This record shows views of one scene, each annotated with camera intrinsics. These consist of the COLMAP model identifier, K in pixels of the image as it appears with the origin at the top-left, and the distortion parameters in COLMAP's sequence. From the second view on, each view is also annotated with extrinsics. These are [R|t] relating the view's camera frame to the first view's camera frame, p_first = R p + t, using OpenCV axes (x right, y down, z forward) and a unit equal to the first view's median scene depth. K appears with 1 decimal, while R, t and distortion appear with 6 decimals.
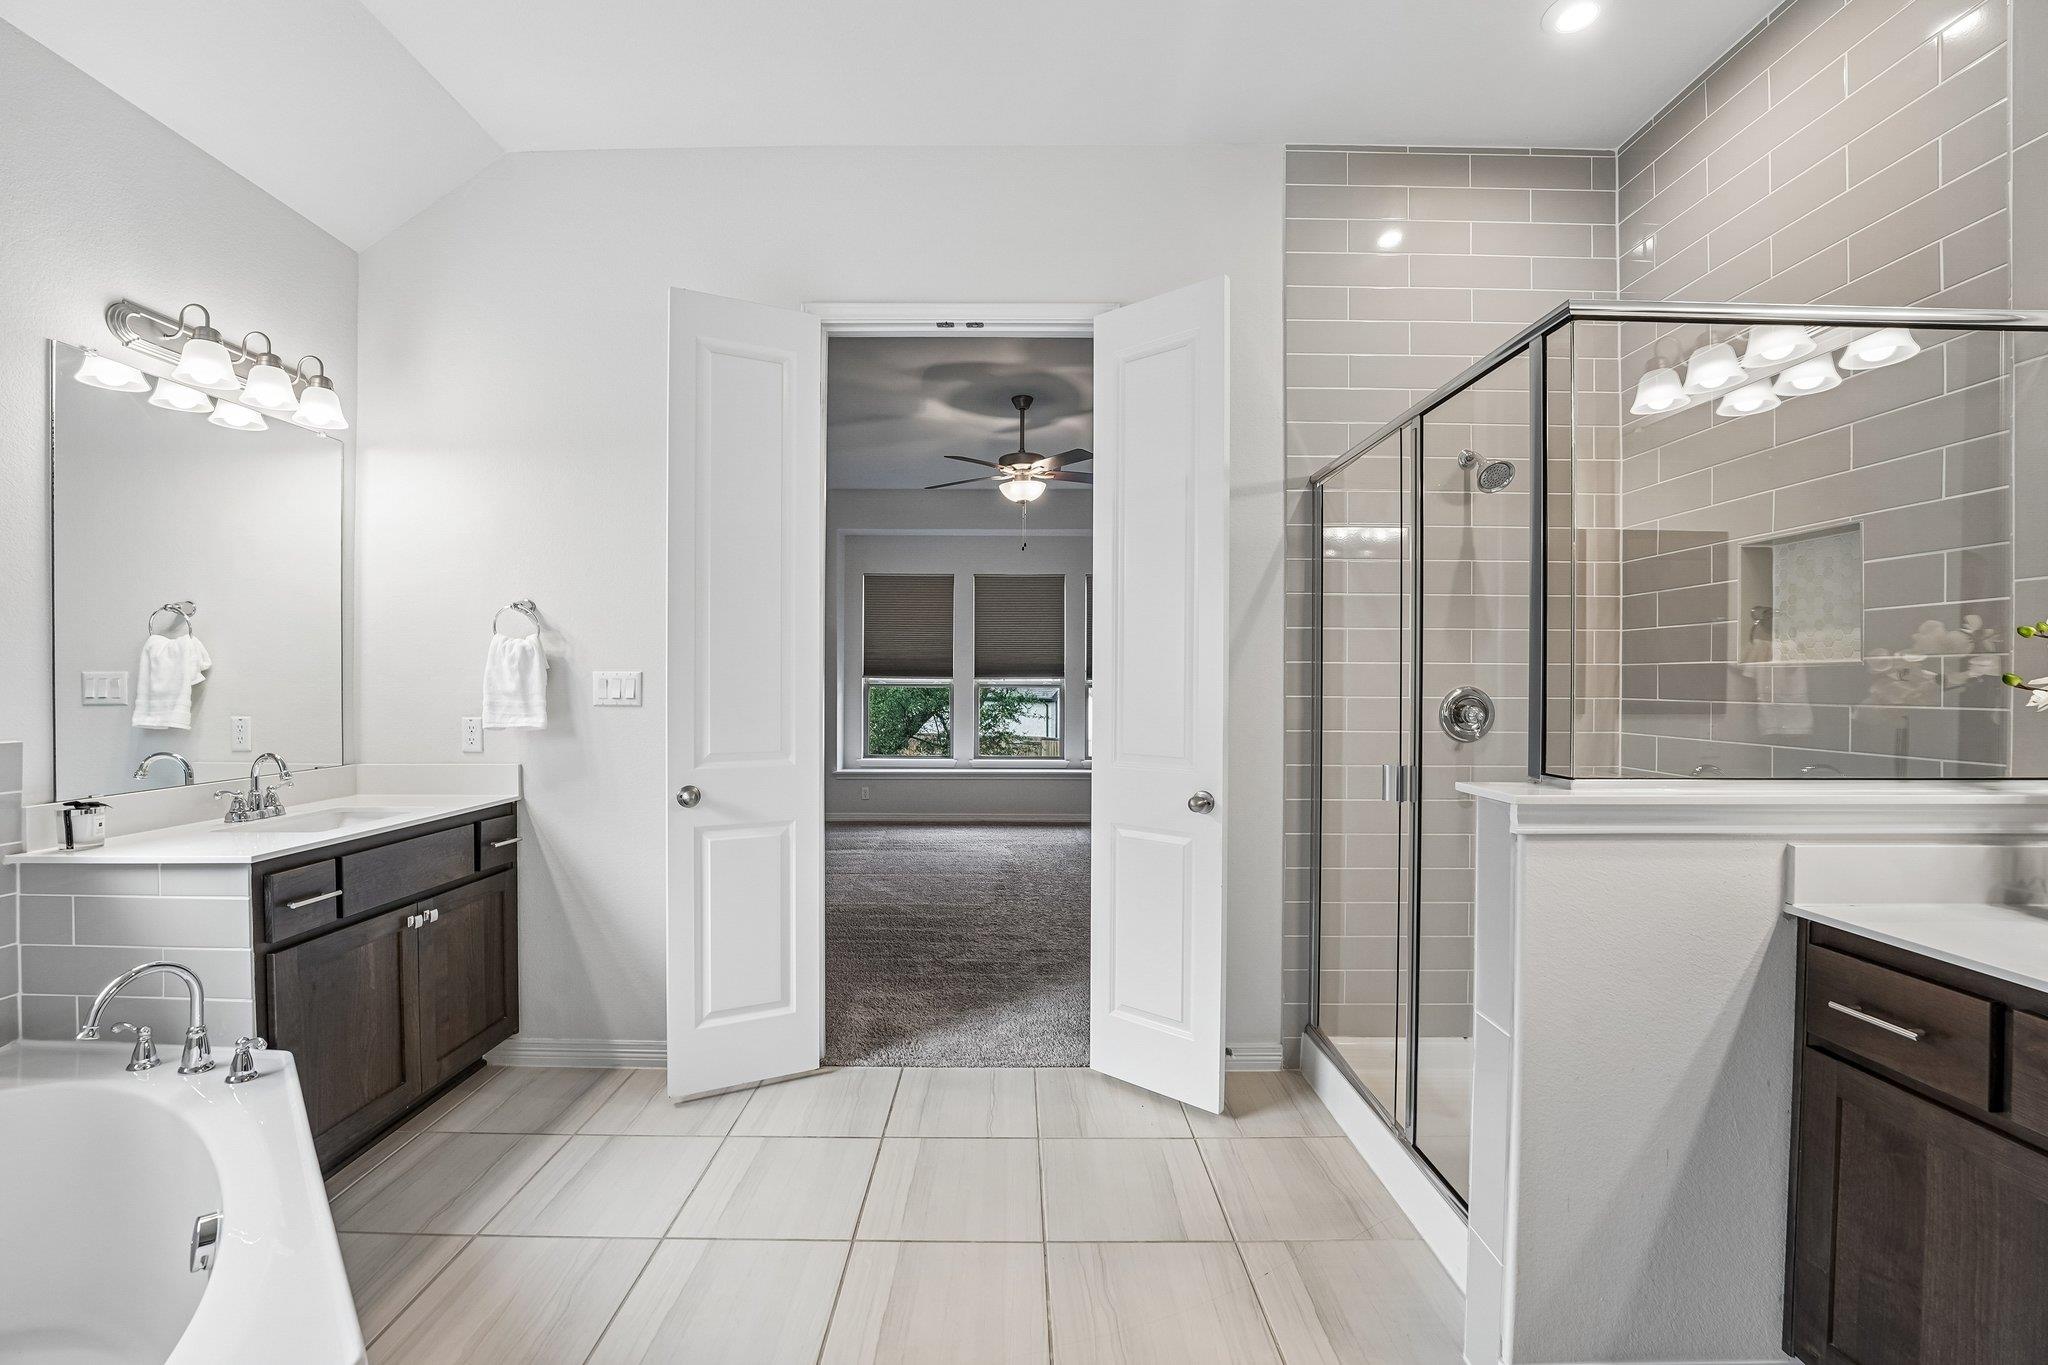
lens RADIAL K [[841.3, 0, 1024.2], [0, 841.3, 691.6], [0, 0, 1]] dist [-0.020663, 0.001191]
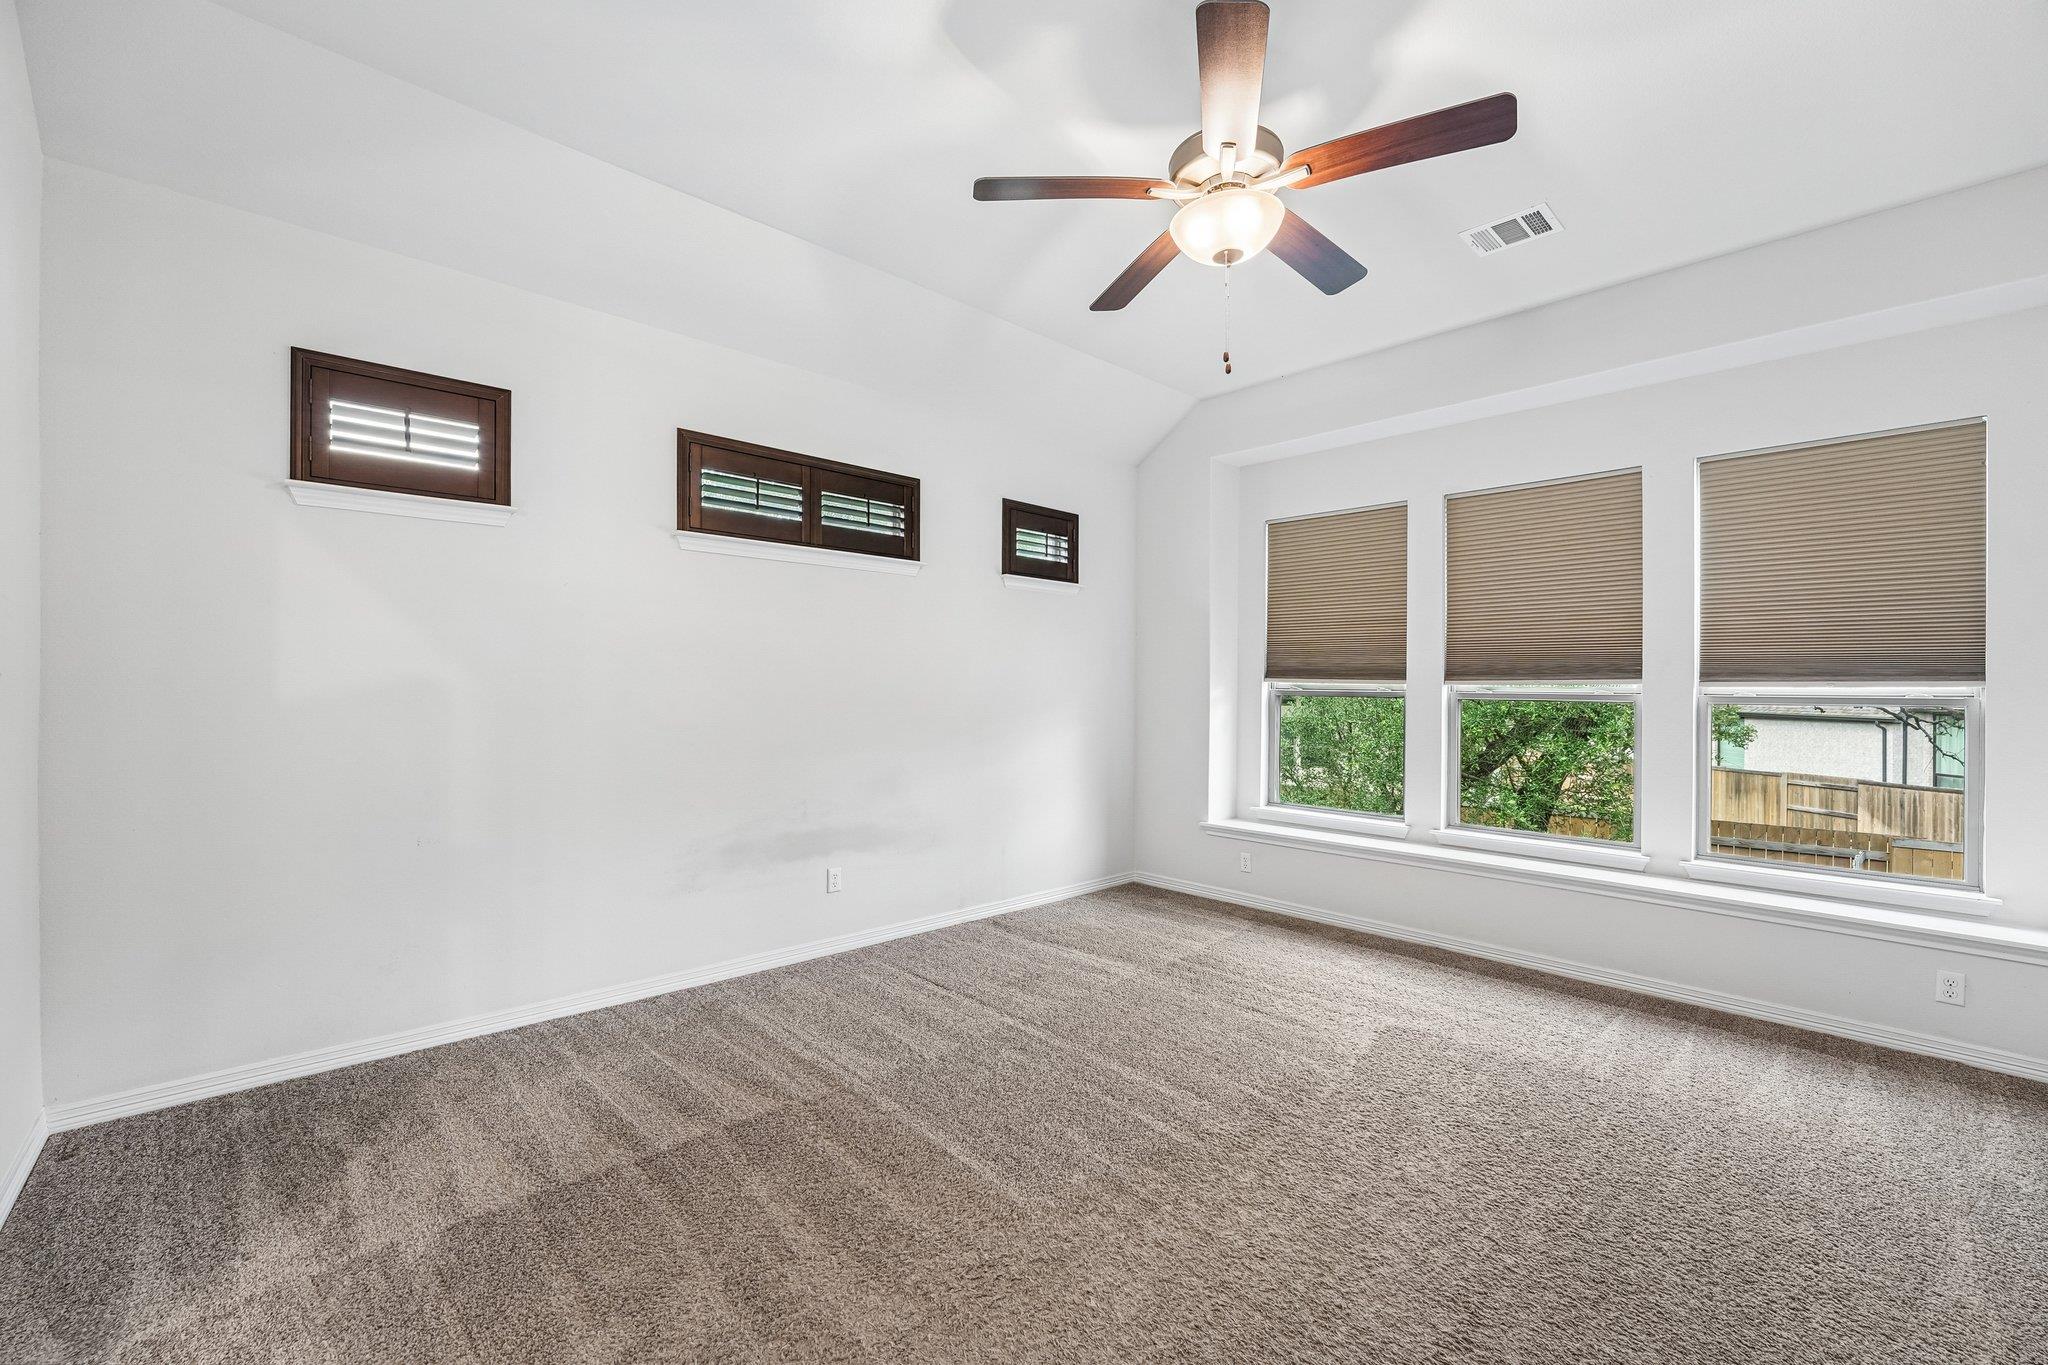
lens RADIAL K [[841.3, 0, 1026.9], [0, 841.3, 692.2], [0, 0, 1]] dist [-0.020663, 0.001191]
pose [[0.684226, -0.000897, -0.729269, 0.156275], [-0.004600, 0.999974, -0.005546, -0.004263], [0.729255, 0.007149, 0.684204, 0.417094]]
